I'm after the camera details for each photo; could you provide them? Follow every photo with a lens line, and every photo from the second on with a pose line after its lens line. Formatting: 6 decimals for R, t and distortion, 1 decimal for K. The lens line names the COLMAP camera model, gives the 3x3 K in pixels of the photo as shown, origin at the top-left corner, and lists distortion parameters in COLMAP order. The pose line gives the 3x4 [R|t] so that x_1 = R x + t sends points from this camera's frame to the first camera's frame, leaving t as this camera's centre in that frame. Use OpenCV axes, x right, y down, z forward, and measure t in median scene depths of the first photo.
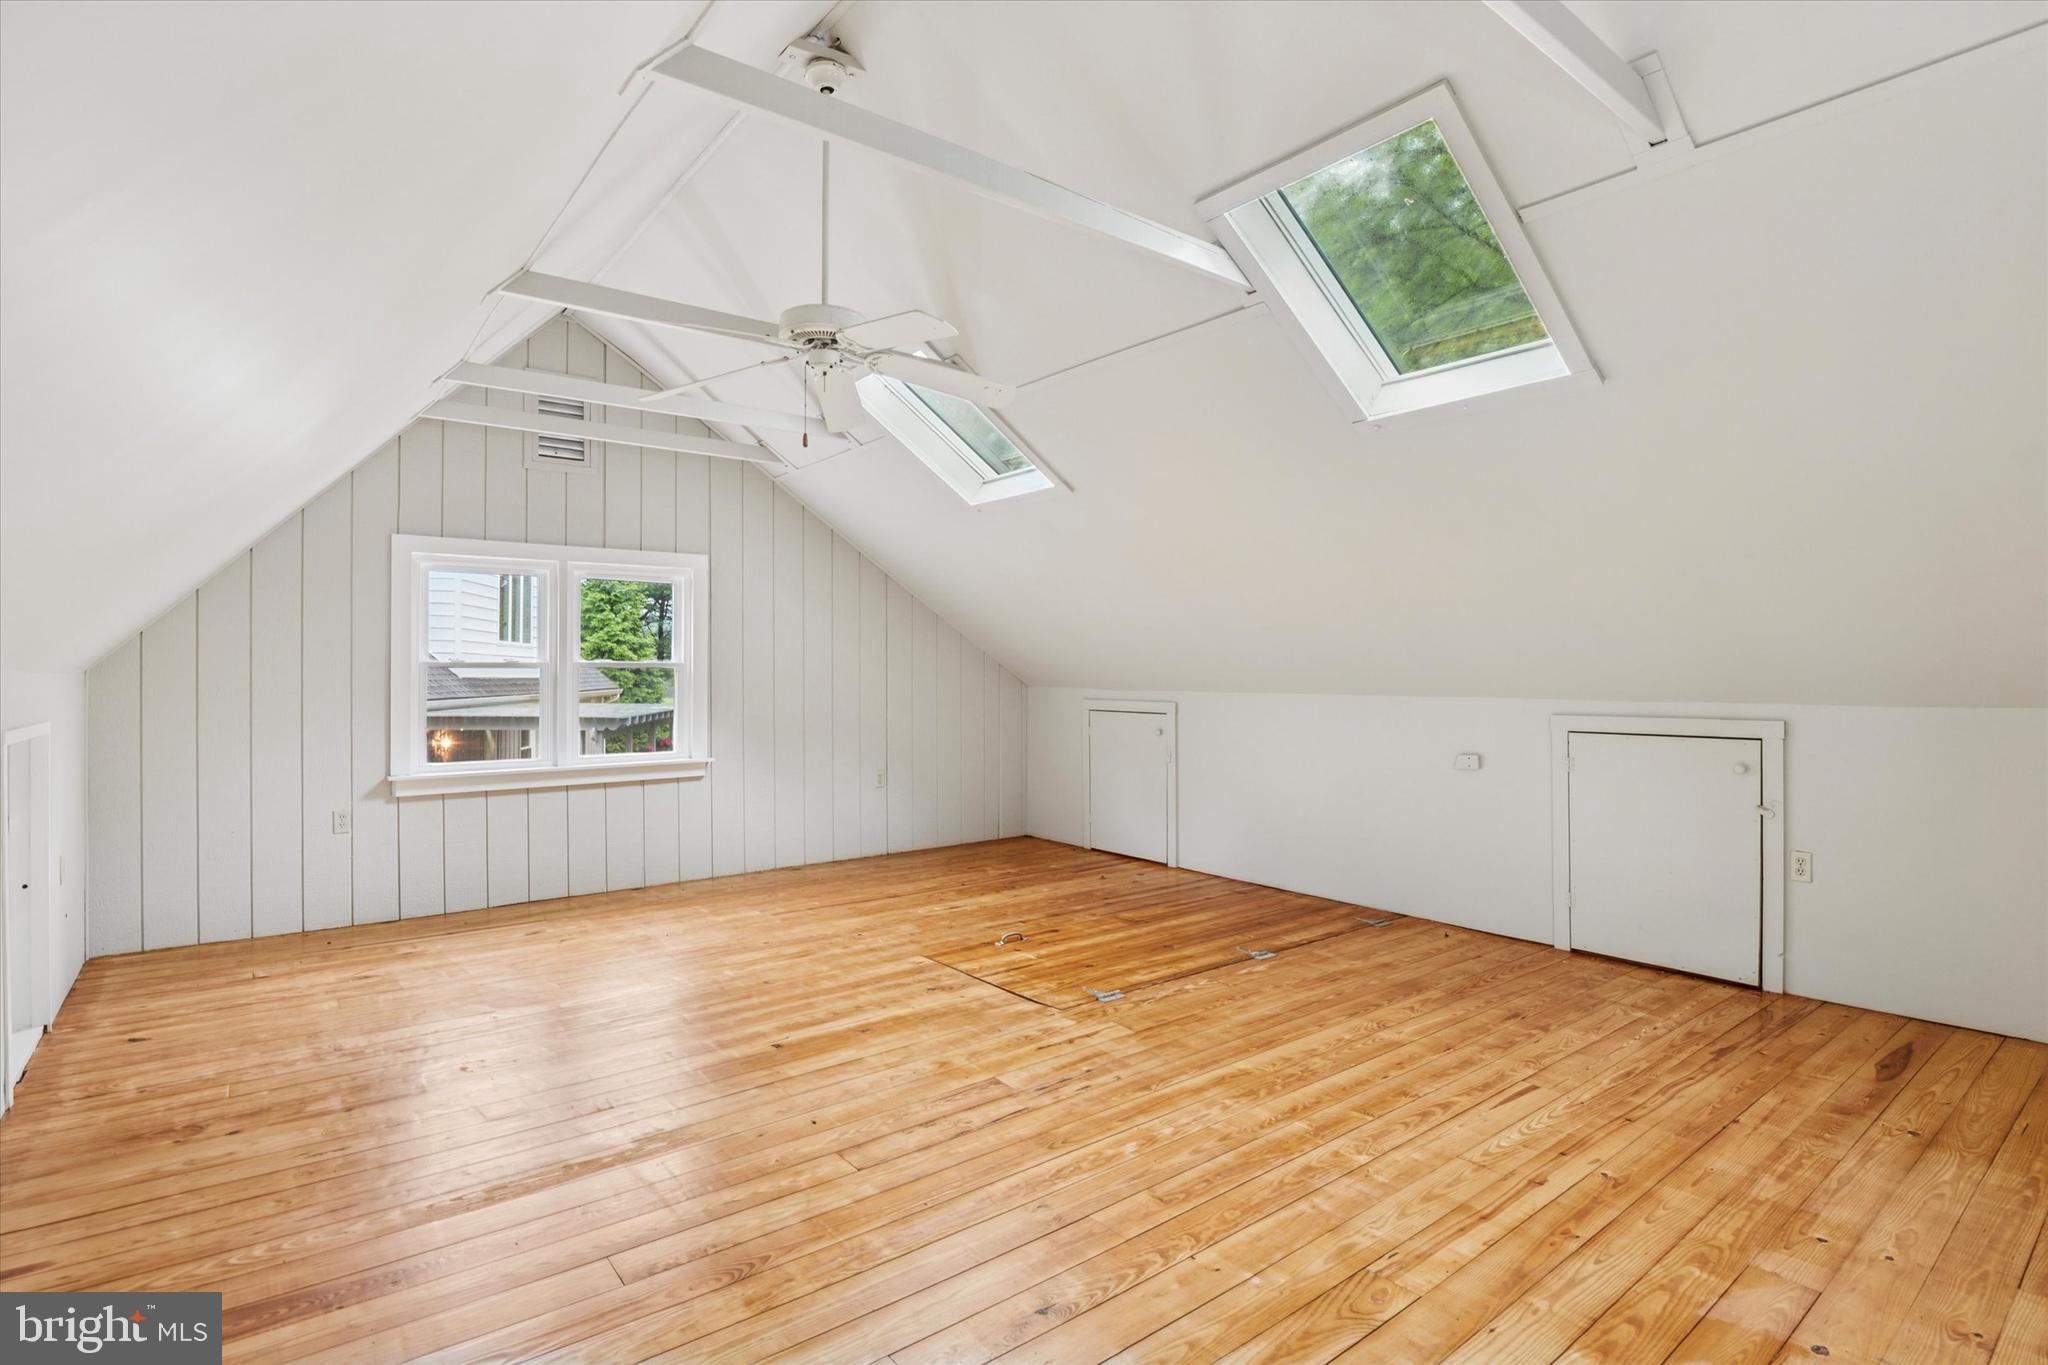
lens RADIAL K [[1005.1, 0, 1024.7], [0, 1005.1, 673.8], [0, 0, 1]] dist [-0.028160, -0.002029]
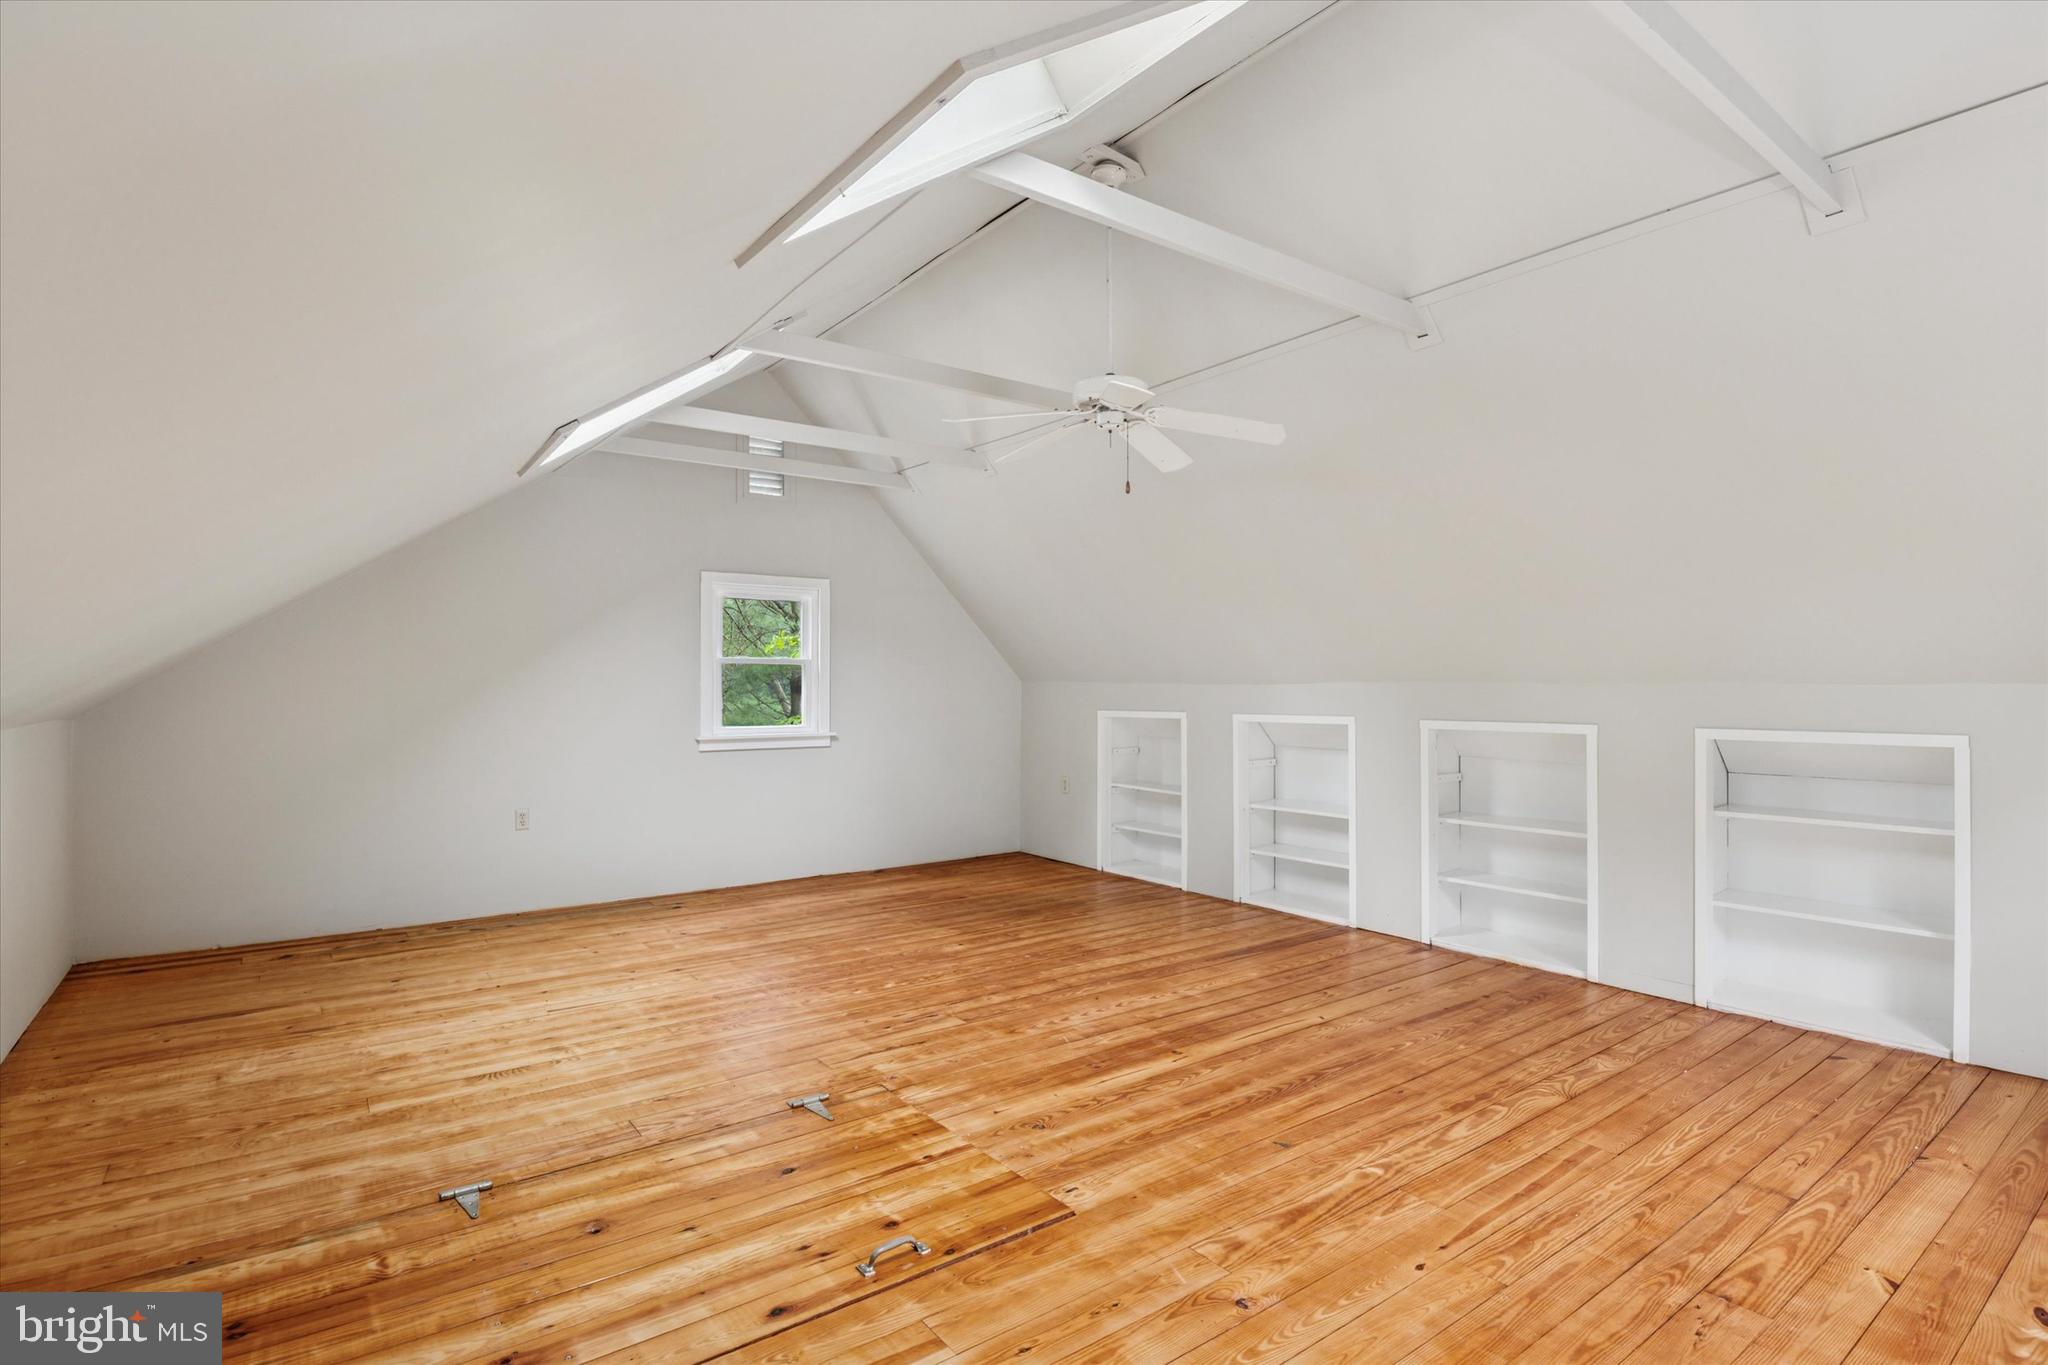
lens RADIAL K [[1005.1, 0, 1021.4], [0, 1005.1, 681.7], [0, 0, 1]] dist [-0.028160, -0.002029]
pose [[-0.999560, 0.004192, 0.029360, -0.111333], [0.004120, 0.999988, -0.002516, -0.004556], [-0.029370, -0.002394, -0.999566, 1.866905]]
